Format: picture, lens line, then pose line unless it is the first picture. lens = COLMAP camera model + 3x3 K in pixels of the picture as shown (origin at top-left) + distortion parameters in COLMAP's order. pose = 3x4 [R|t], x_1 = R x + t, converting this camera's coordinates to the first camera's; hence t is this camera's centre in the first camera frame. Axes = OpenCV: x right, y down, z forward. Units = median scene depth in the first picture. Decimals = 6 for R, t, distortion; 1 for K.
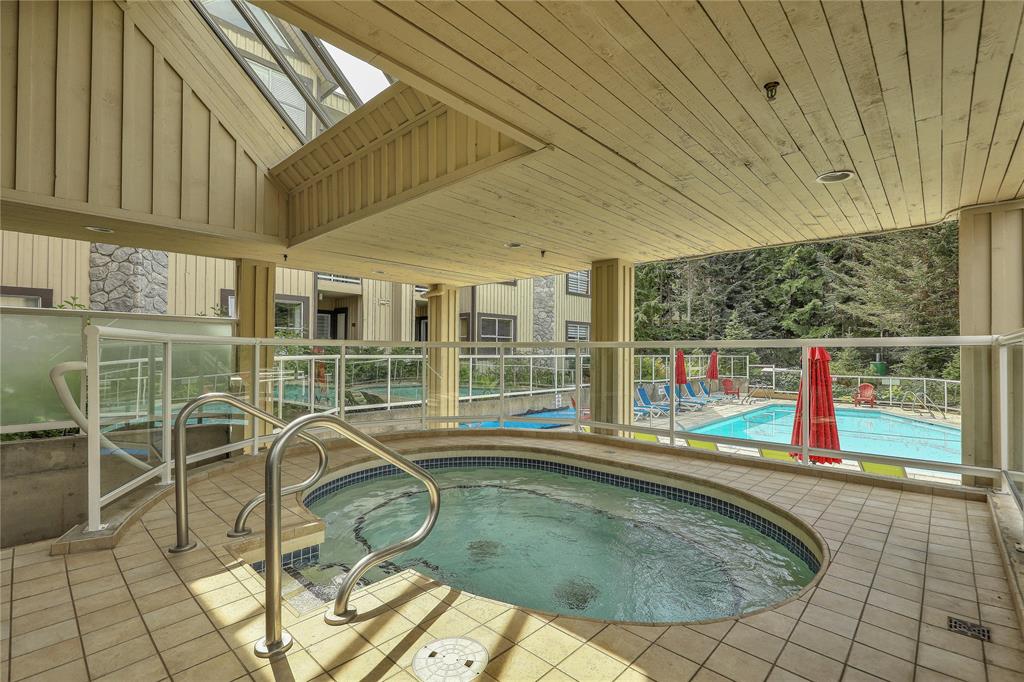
lens RADIAL K [[464.2, 0, 516.3], [0, 464.2, 345.1], [0, 0, 1]] dist [-0.000169, 0.000097]
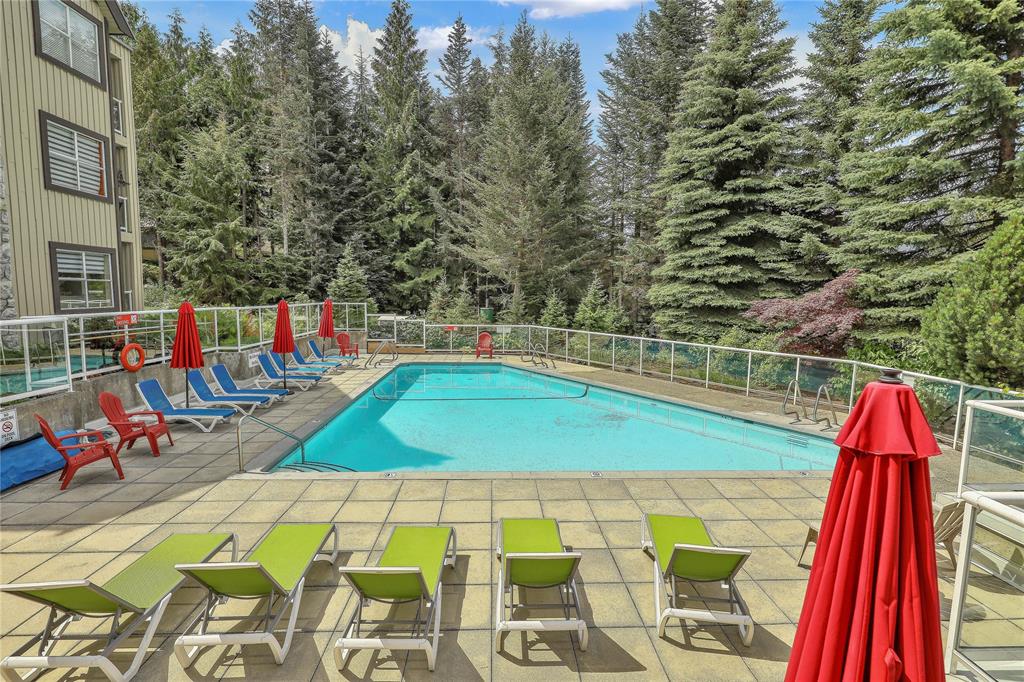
lens RADIAL K [[500.9, 0, 515.6], [0, 500.9, 341.3], [0, 0, 1]] dist [0.002184, 0.000005]
pose [[0.699773, -0.066144, 0.711297, 0.045985], [-0.019875, 0.993516, 0.111941, -0.010477], [-0.714089, -0.092470, 0.693921, 0.161738]]
